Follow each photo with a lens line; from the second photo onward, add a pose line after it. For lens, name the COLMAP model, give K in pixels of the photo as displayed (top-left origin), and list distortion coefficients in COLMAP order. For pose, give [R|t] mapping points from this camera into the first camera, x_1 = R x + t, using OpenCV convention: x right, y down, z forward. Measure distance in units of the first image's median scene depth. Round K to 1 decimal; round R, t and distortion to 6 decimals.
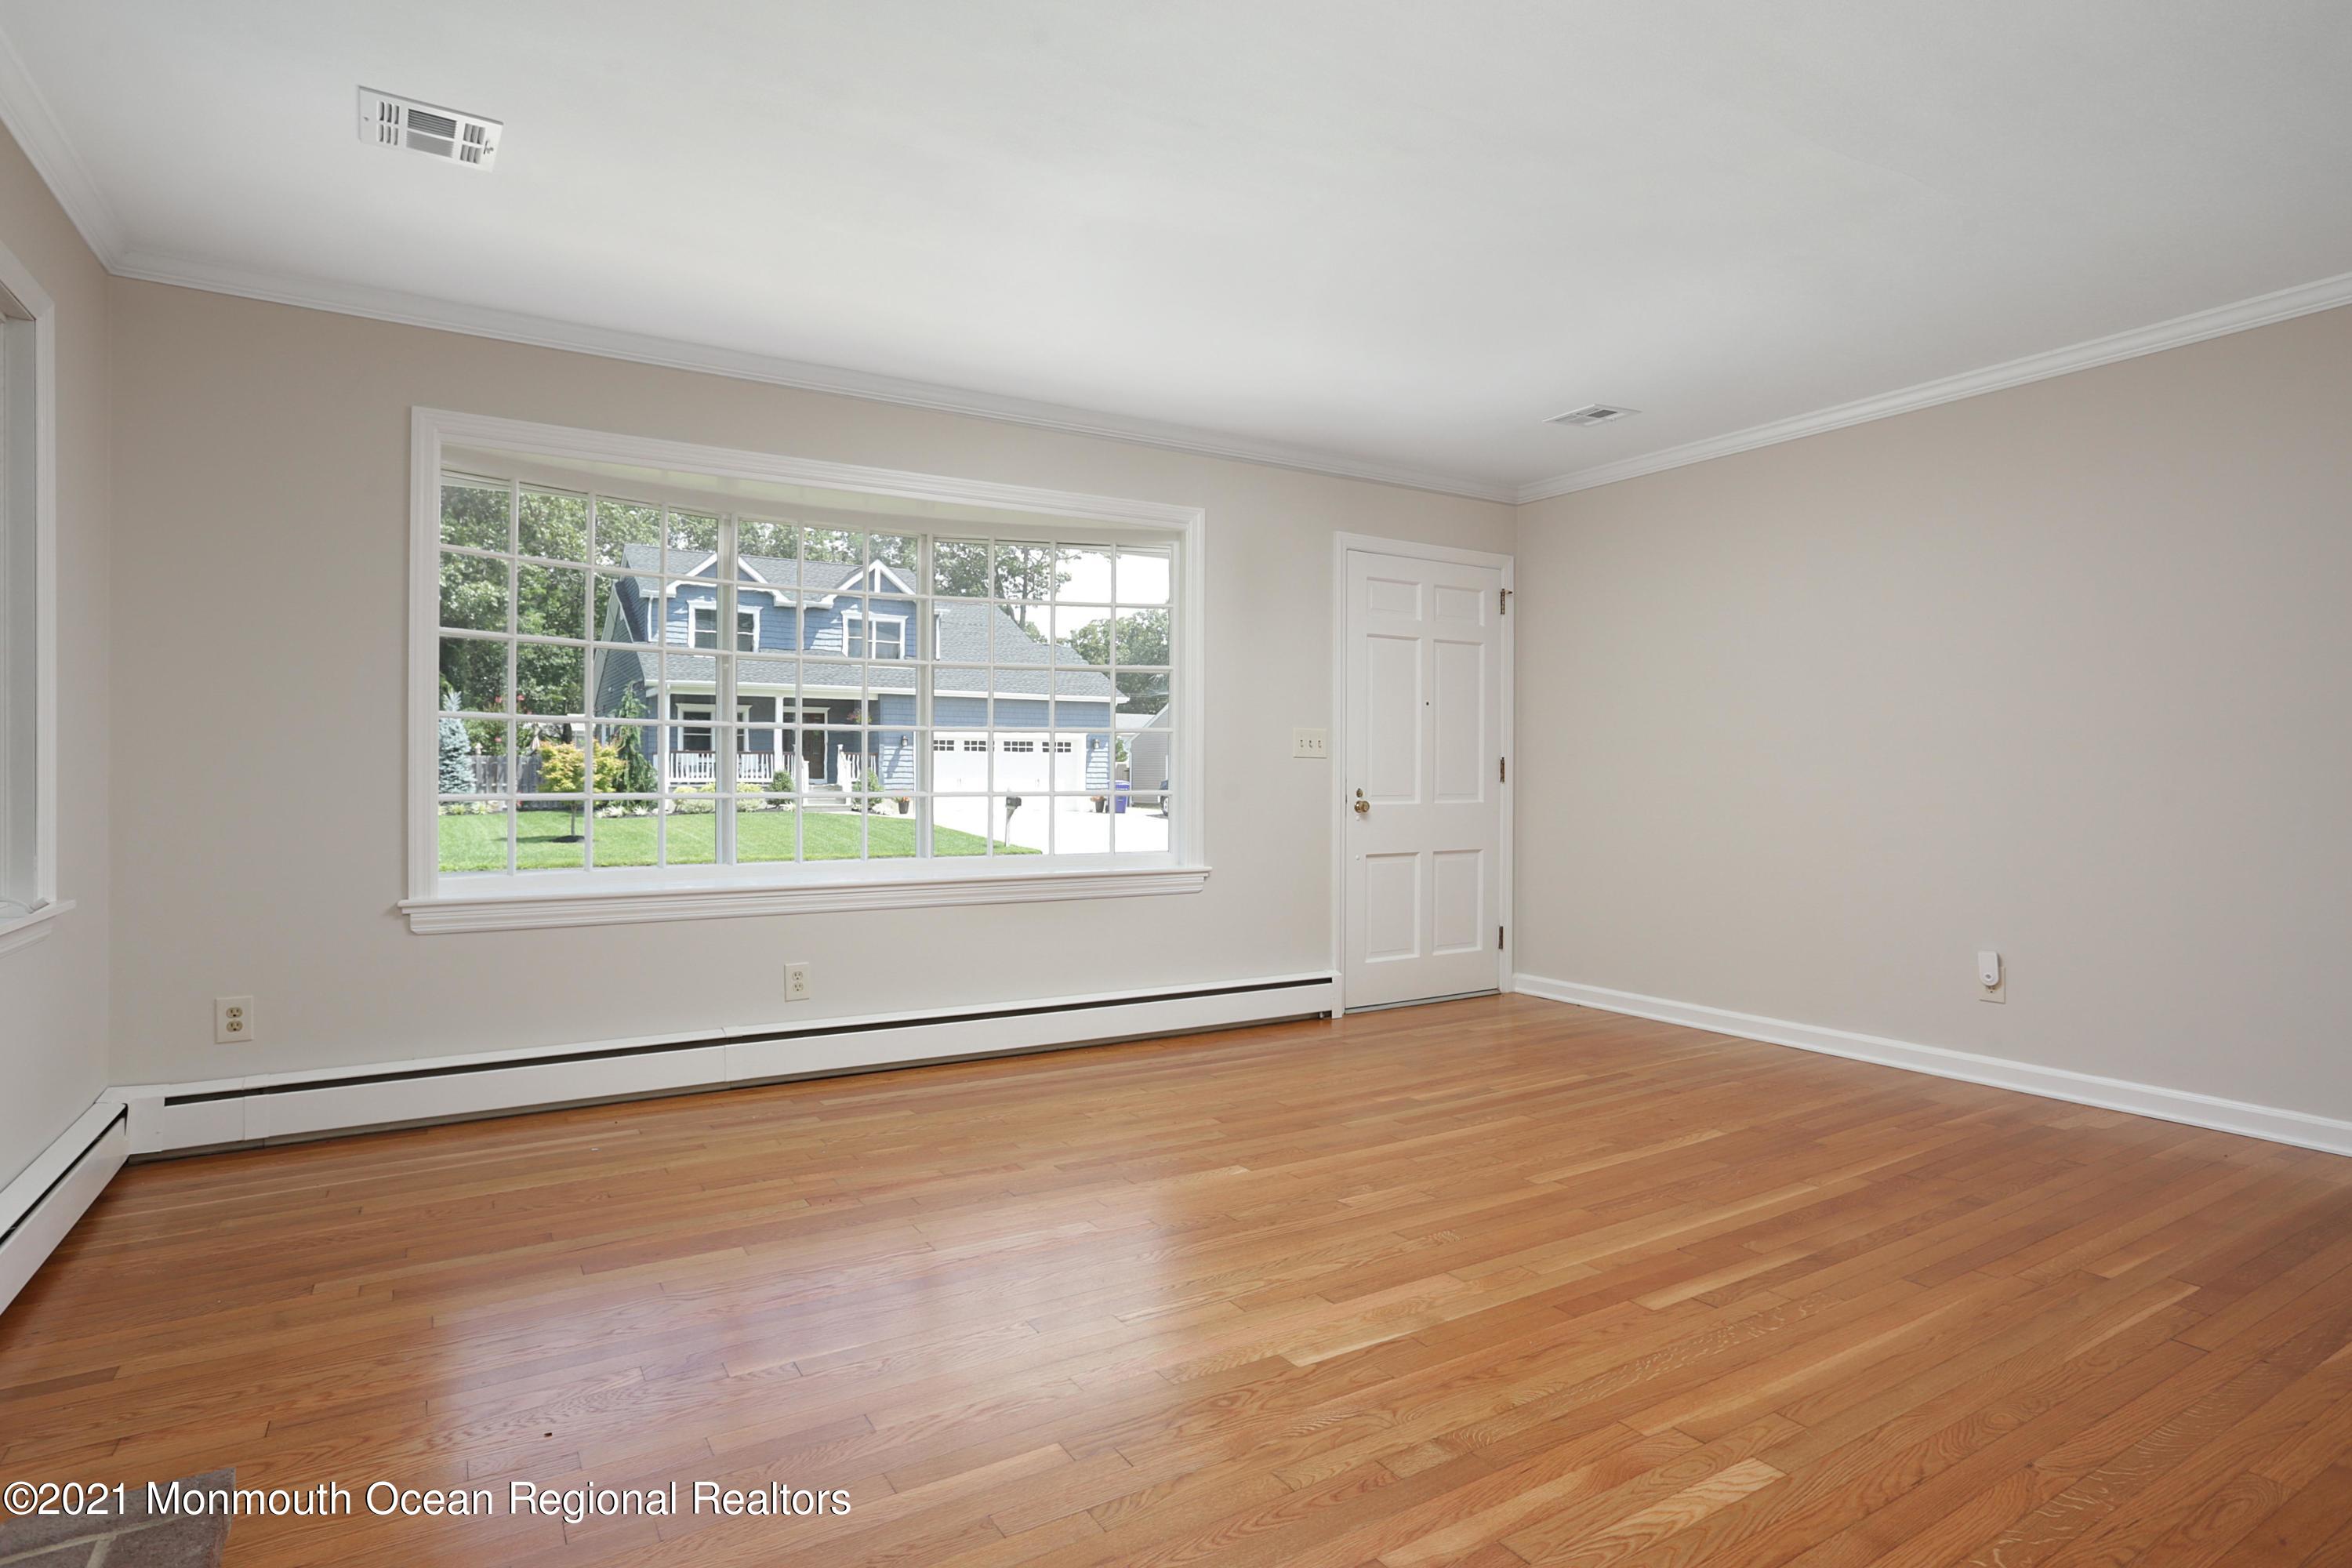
lens RADIAL K [[1215.5, 0, 1034.5], [0, 1215.5, 781.6], [0, 0, 1]] dist [-0.073094, 0.037851]
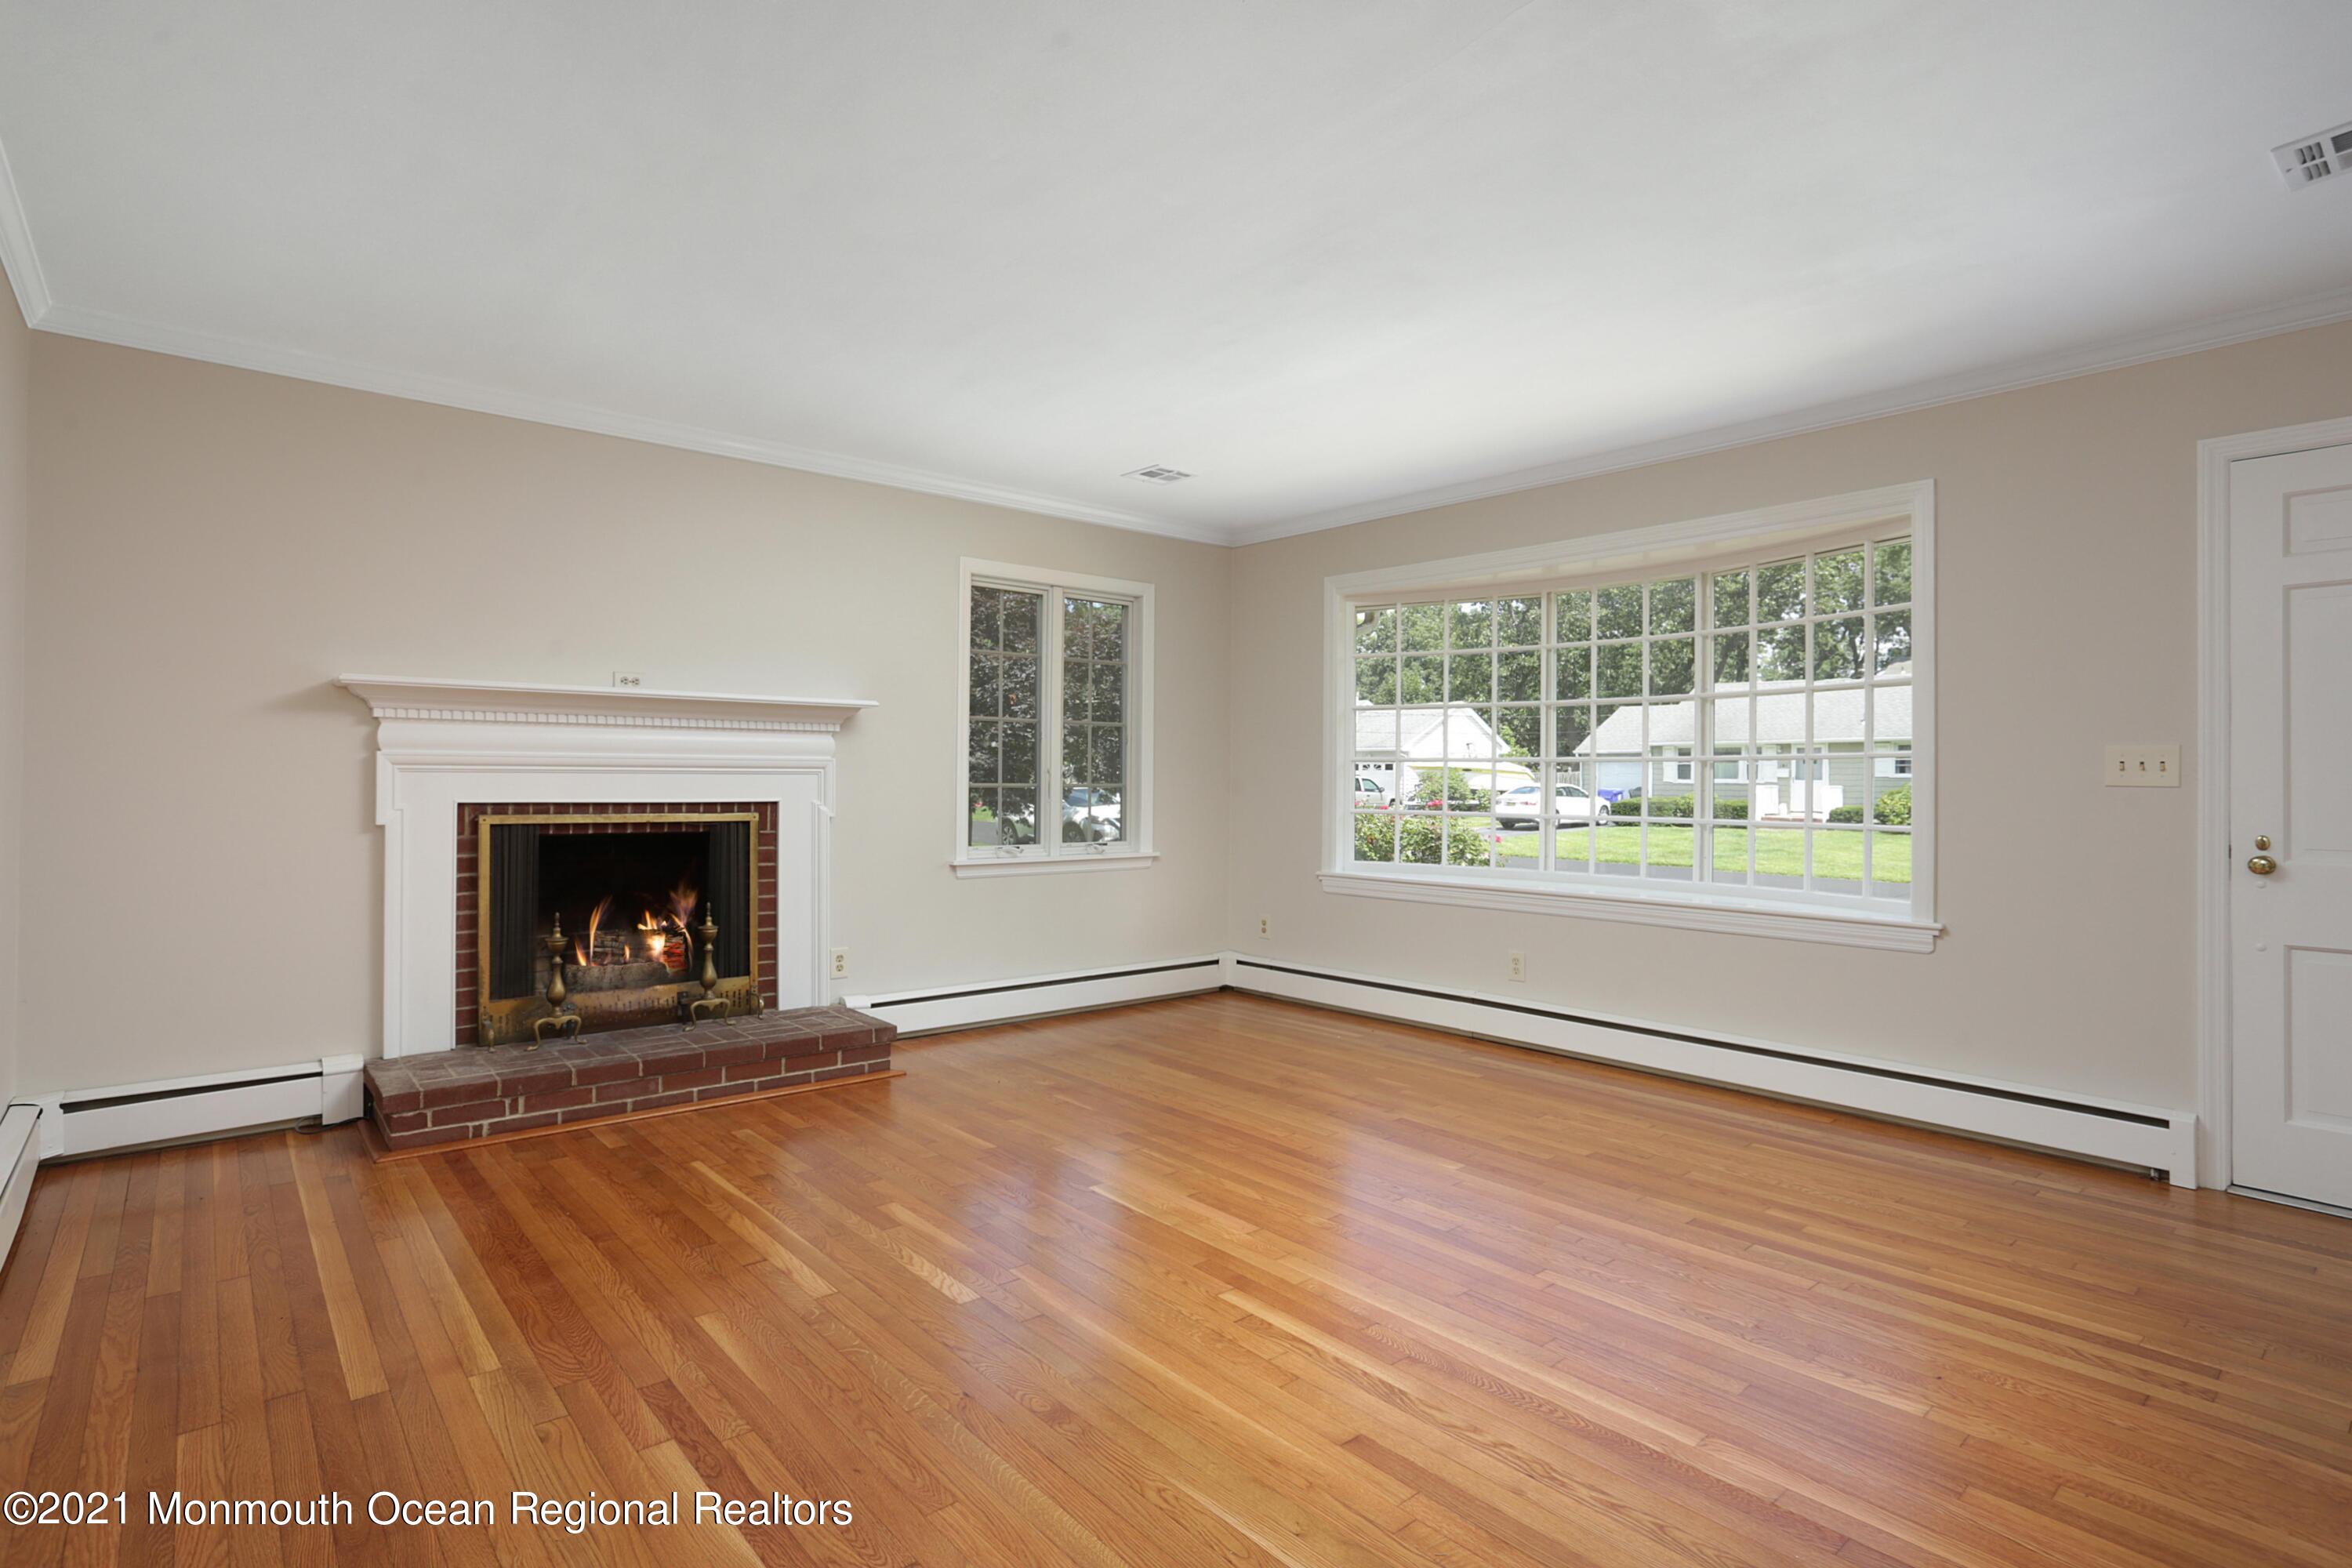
lens RADIAL K [[1149.6, 0, 1186.7], [0, 1149.6, 788.1], [0, 0, 1]] dist [-0.058403, 0.036219]
pose [[0.213475, 0.009489, -0.976902, 1.199534], [-0.011541, 0.999908, 0.007191, -0.028844], [0.976880, 0.009739, 0.213565, 0.569525]]
